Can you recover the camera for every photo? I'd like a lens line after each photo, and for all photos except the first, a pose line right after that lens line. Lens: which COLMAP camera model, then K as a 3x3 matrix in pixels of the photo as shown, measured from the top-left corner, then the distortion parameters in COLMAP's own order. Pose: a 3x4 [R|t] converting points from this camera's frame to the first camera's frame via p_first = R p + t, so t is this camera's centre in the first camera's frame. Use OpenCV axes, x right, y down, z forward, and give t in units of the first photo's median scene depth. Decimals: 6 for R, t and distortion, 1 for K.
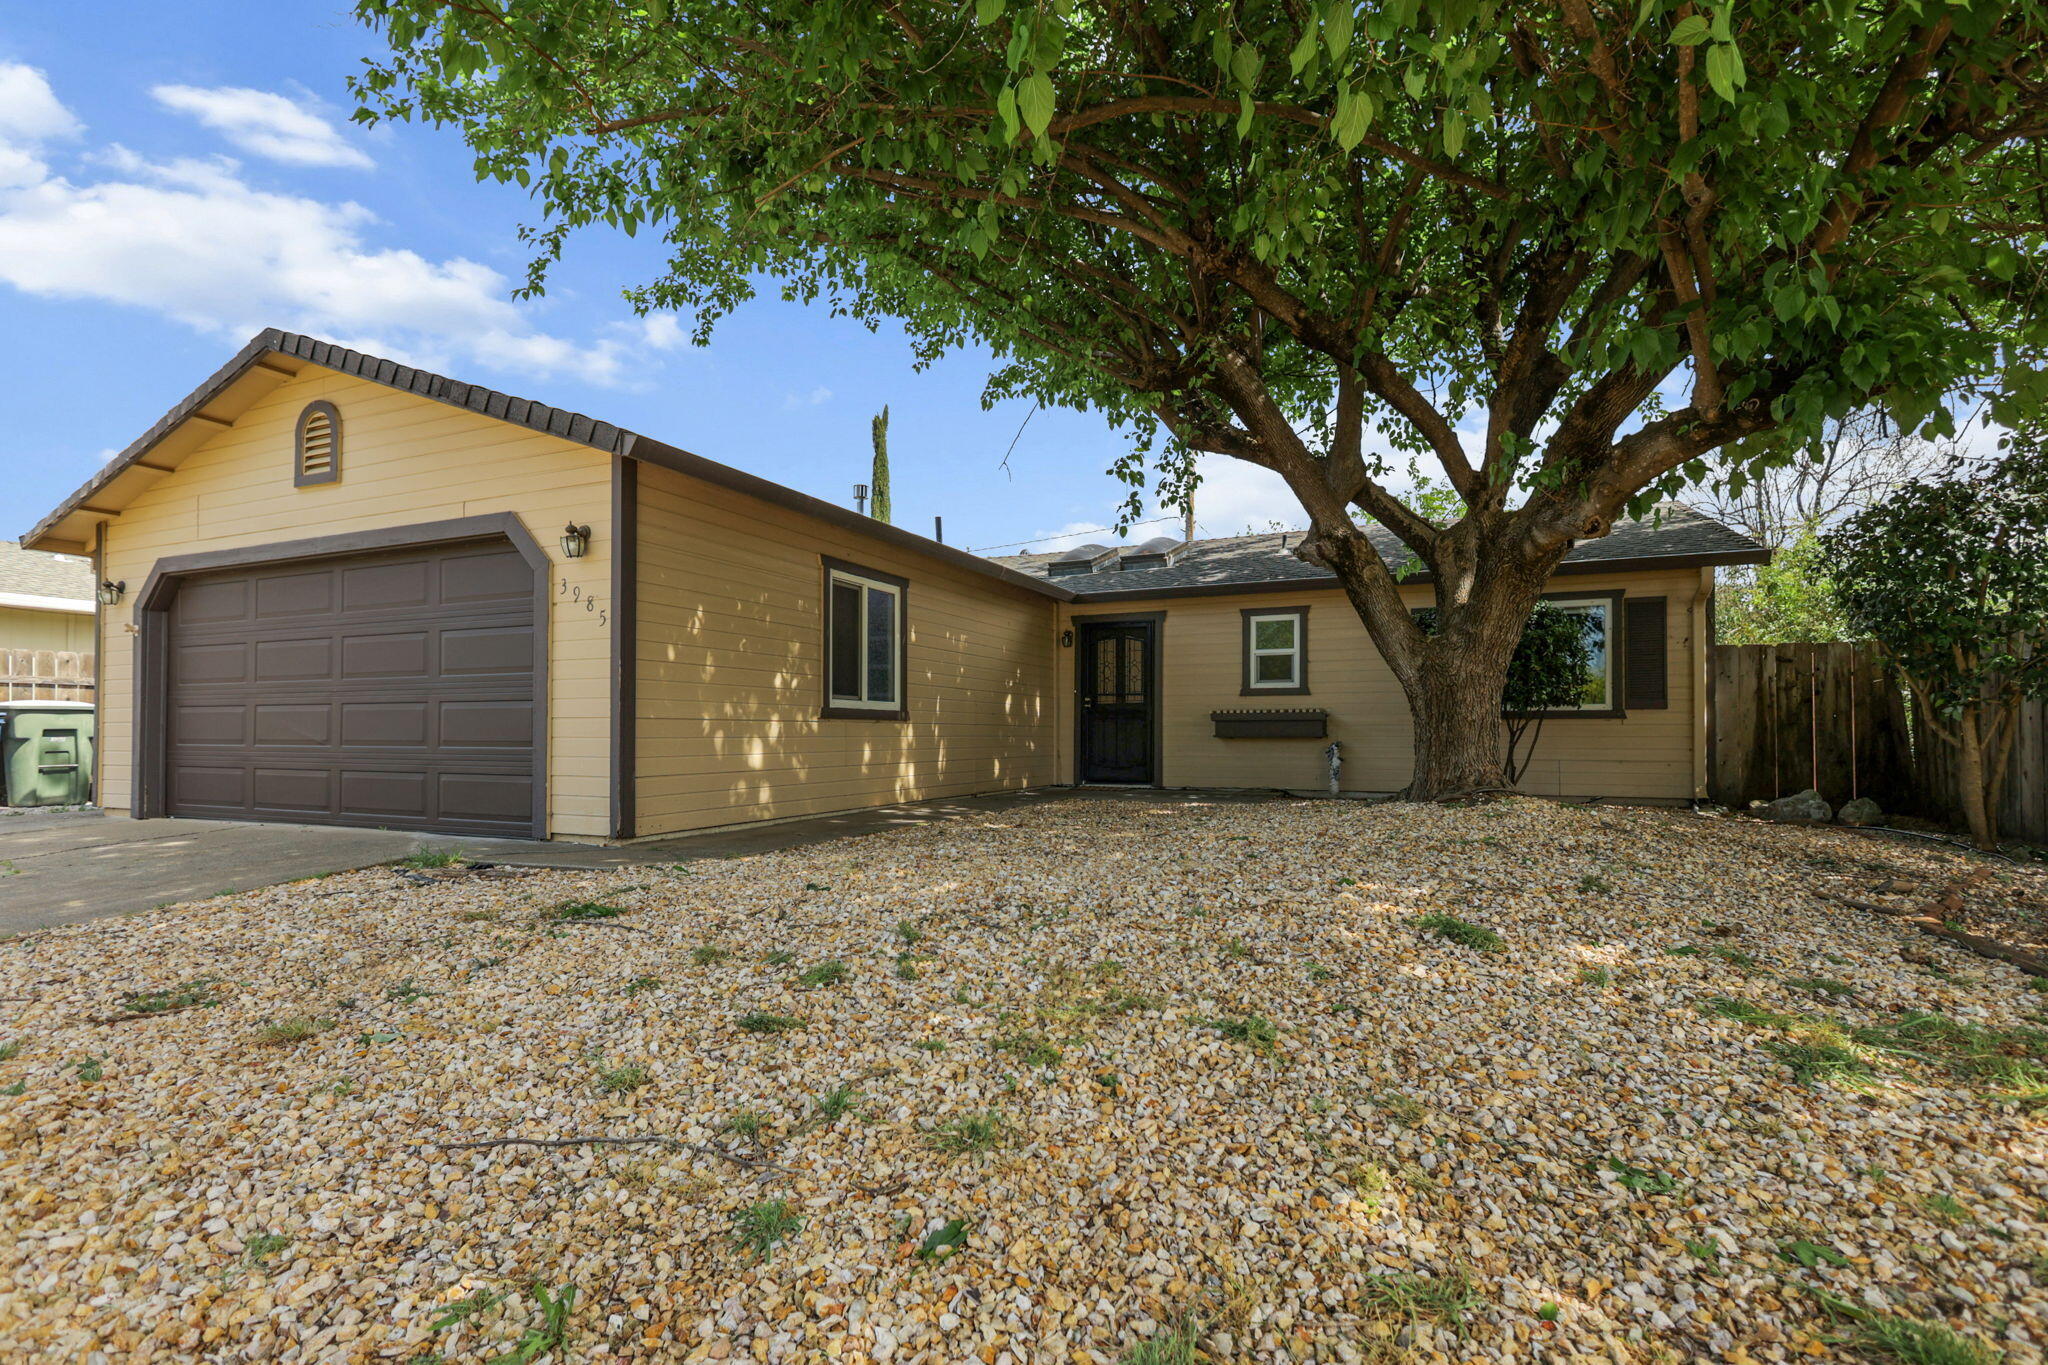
lens RADIAL K [[933.6, 0, 1024.9], [0, 933.6, 737.0], [0, 0, 1]] dist [0.001999, 0.000185]
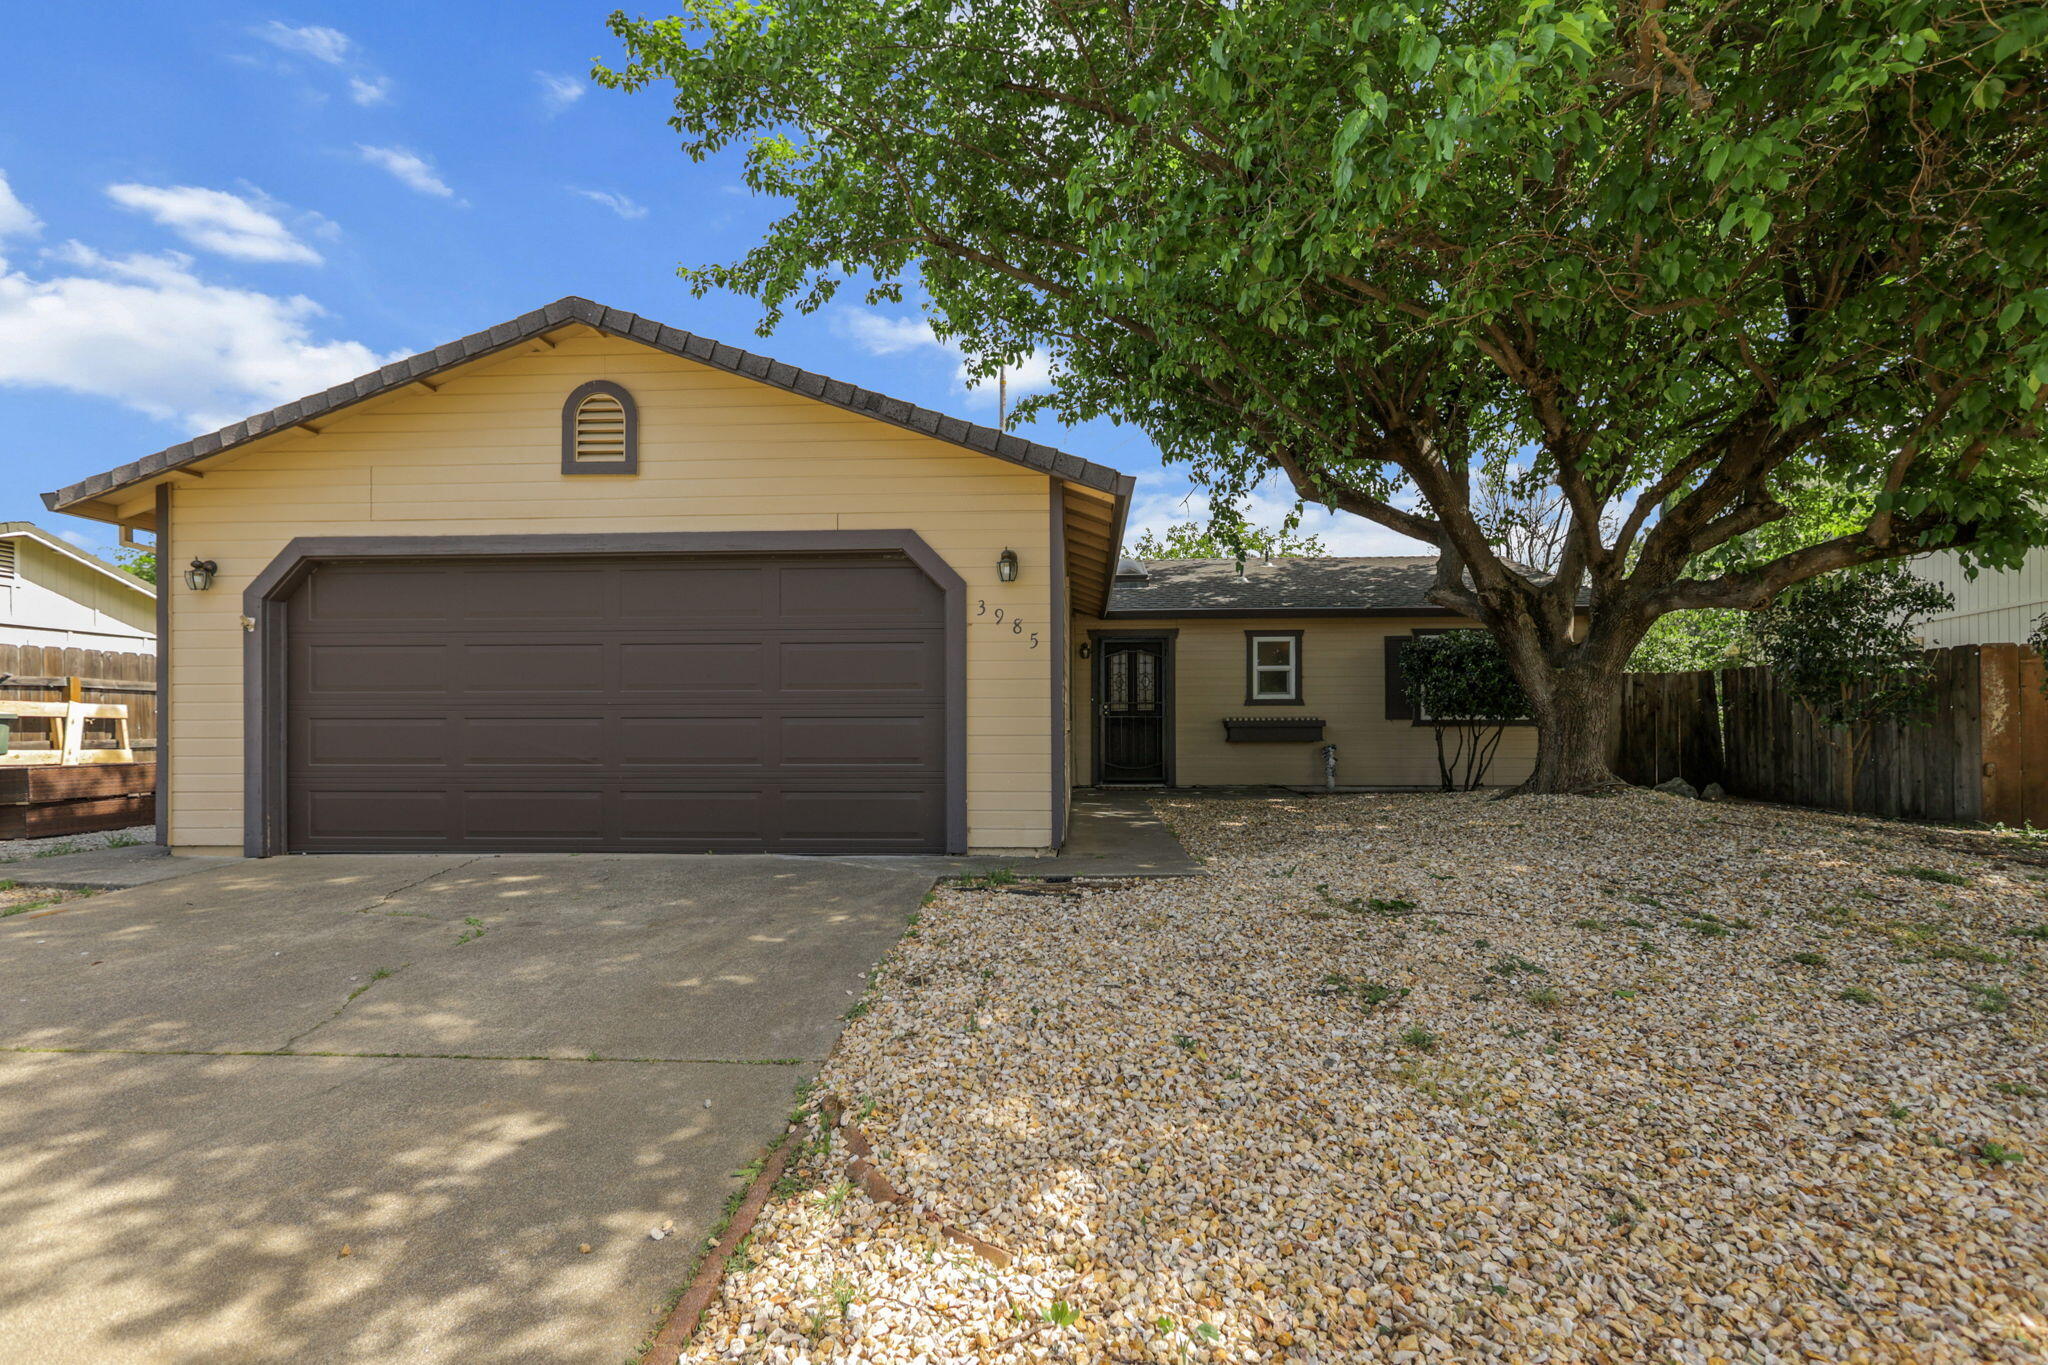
lens RADIAL K [[954.1, 0, 1022.4], [0, 954.1, 733.2], [0, 0, 1]] dist [0.001664, 0.000390]
pose [[0.933032, -0.005298, 0.359754, -0.560509], [0.005083, 0.999986, 0.001542, -0.016031], [-0.359757, 0.000390, 0.933046, -0.001733]]
